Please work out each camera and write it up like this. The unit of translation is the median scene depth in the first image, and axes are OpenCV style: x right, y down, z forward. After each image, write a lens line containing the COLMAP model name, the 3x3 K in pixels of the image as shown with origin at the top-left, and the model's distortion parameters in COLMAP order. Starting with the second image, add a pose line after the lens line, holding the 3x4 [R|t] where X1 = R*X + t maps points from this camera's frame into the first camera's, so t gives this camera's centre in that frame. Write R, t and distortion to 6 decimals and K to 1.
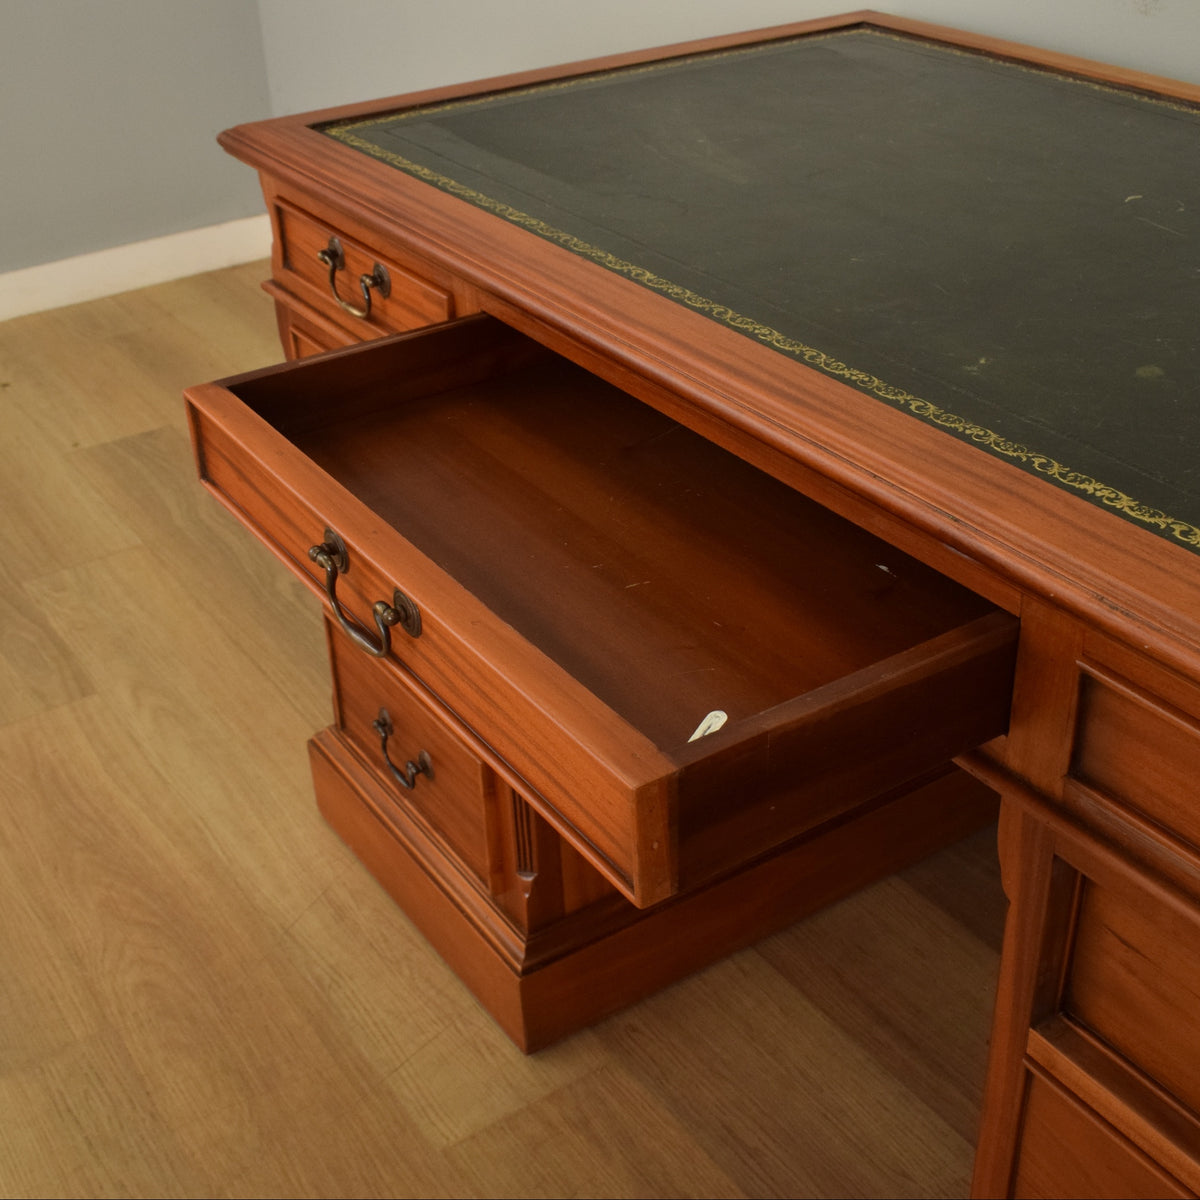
lens RADIAL K [[1645.4, 0, 597.0], [0, 1645.4, 610.5], [0, 0, 1]] dist [-0.085692, 0.000000]
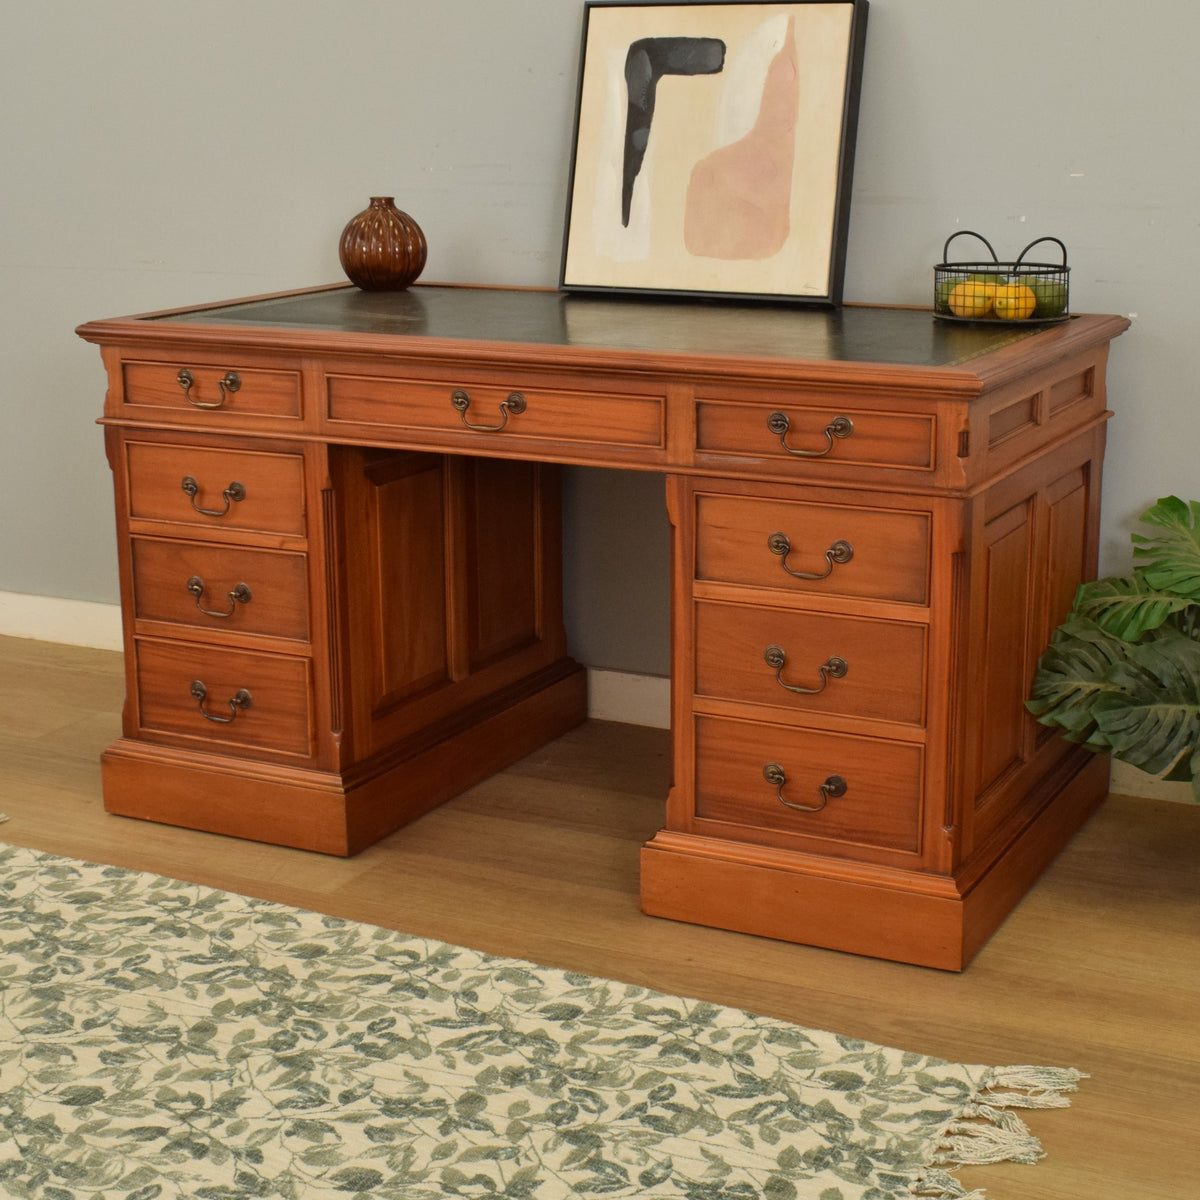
lens RADIAL K [[2153.7, 0, 596.5], [0, 2153.7, 599.8], [0, 0, 1]] dist [-0.083130, 0.000000]
pose [[0.865617, -0.083666, 0.493668, -0.800104], [0.231864, 0.940838, -0.247108, 0.577311], [-0.443787, 0.328364, 0.833804, -0.886652]]
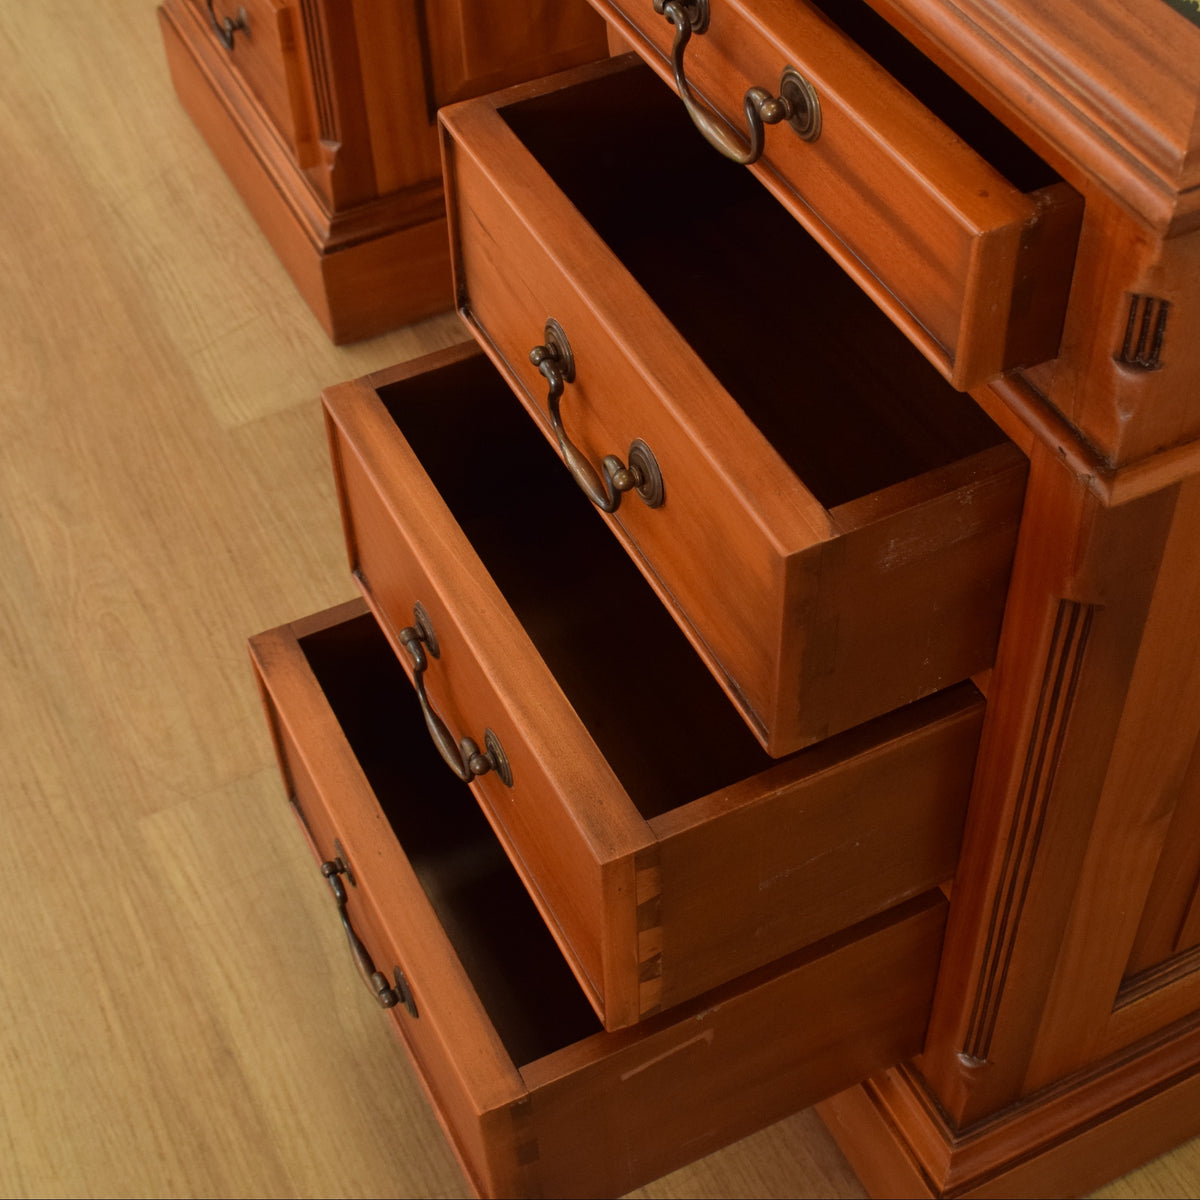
lens RADIAL K [[1960.5, 0, 610.1], [0, 1960.5, 604.4], [0, 0, 1]] dist [-0.078772, 0.000000]
pose [[0.993589, 0.093126, -0.064092, 0.188223], [-0.069921, 0.951718, 0.298903, 0.063327], [0.088833, -0.292506, 0.952129, -0.091315]]
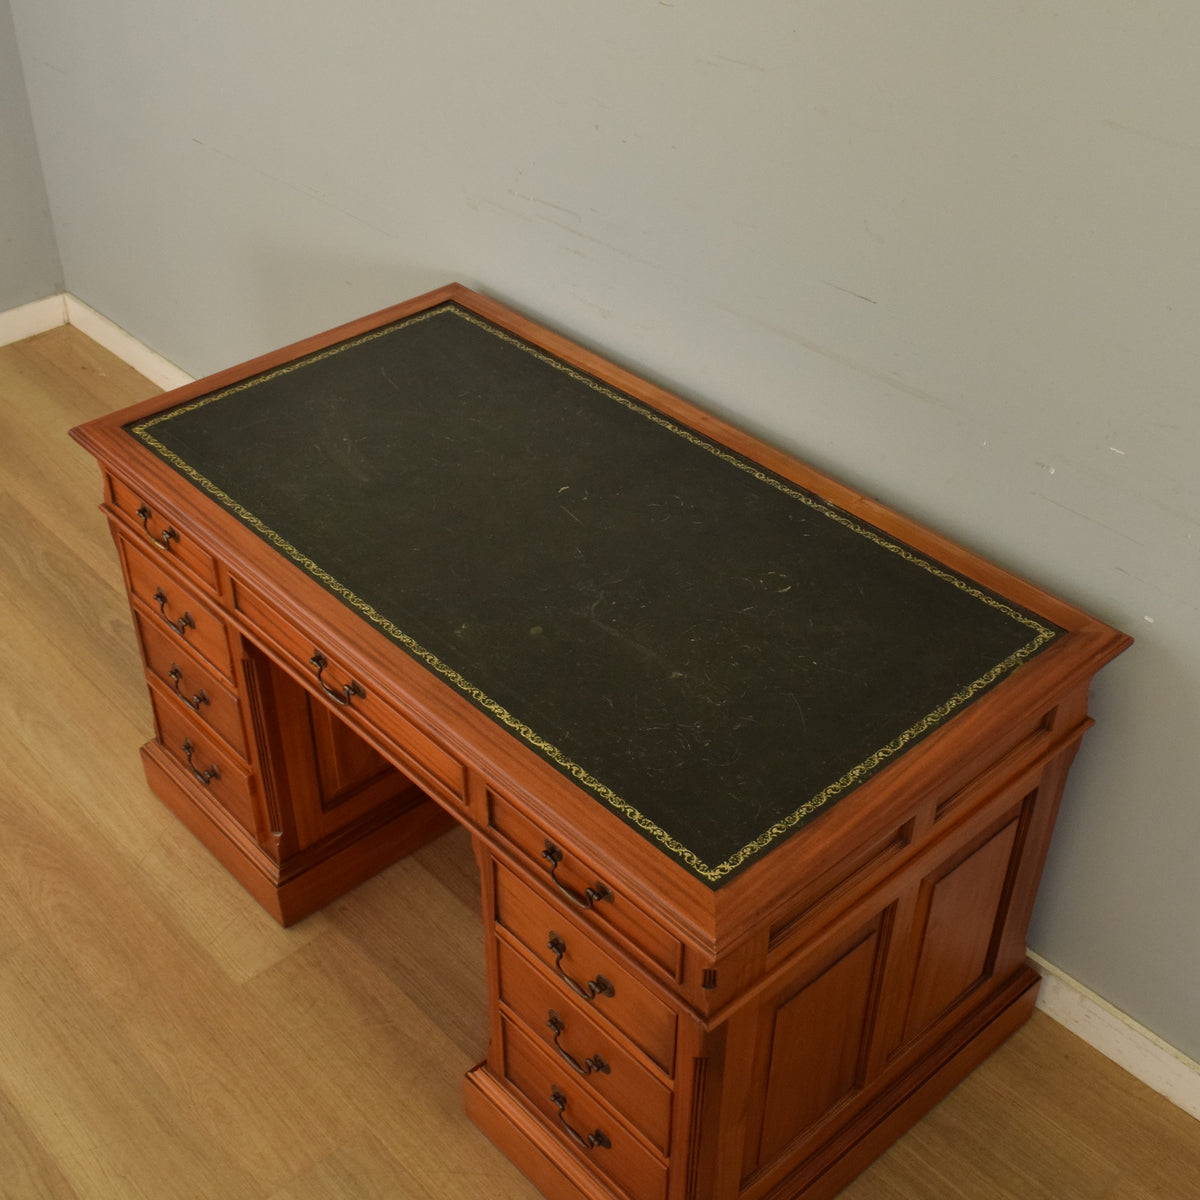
lens RADIAL K [[1533.8, 0, 562.9], [0, 1533.8, 597.2], [0, 0, 1]] dist [-0.093106, 0.000000]
pose [[0.988831, -0.062514, 0.135297, 0.053033], [0.048763, 0.993520, 0.102667, -0.233751], [-0.140838, -0.094923, 0.985472, -0.623341]]
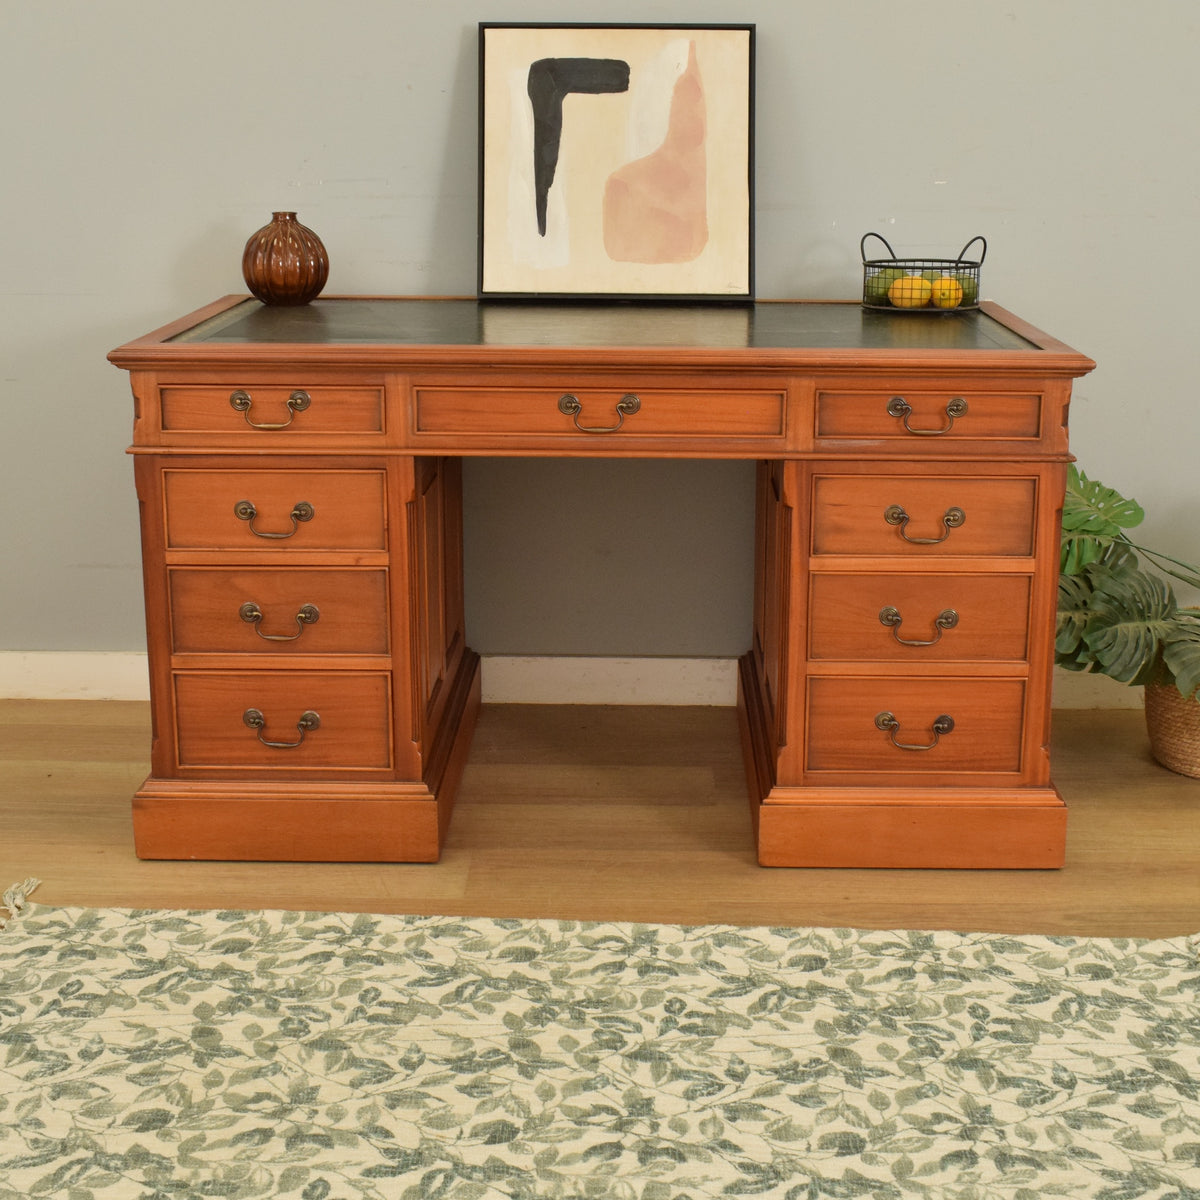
lens RADIAL K [[1960.5, 0, 624.5], [0, 1960.5, 569.5], [0, 0, 1]] dist [-0.078772, 0.000000]
pose [[0.551392, -0.154498, 0.819815, -1.401388], [0.405269, 0.908562, -0.101353, 0.265044], [-0.729194, 0.388131, 0.563587, -0.318414]]
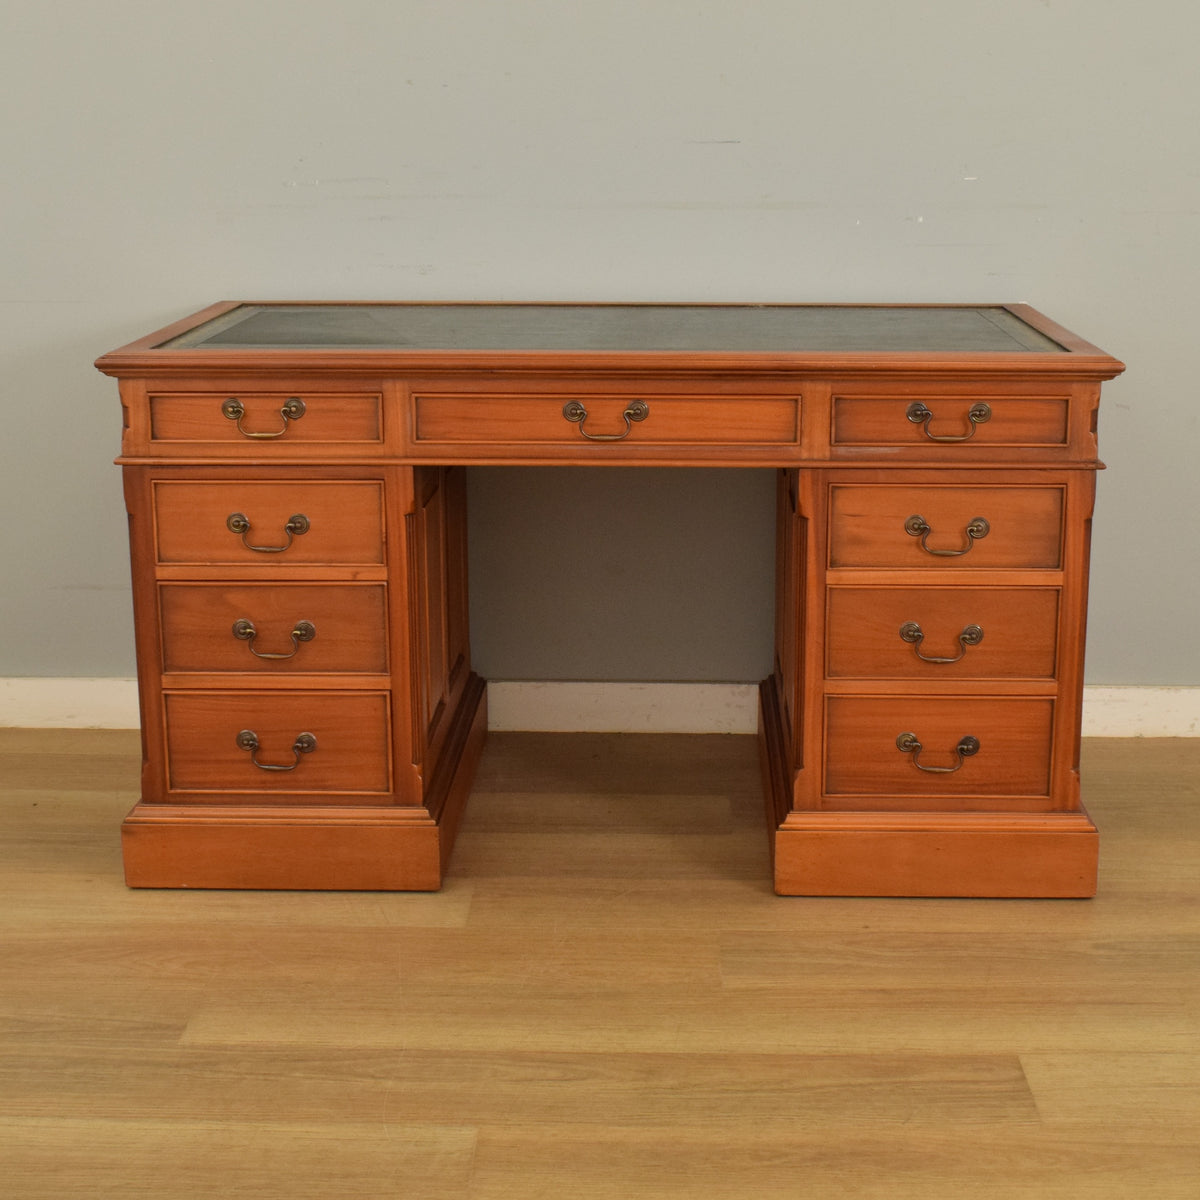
lens RADIAL K [[2153.7, 0, 611.0], [0, 2153.7, 617.8], [0, 0, 1]] dist [-0.083130, 0.000000]
pose [[0.569145, -0.158325, 0.806850, -1.468308], [0.405035, 0.907954, -0.107544, 0.305119], [-0.715556, 0.388010, 0.580885, -0.377607]]
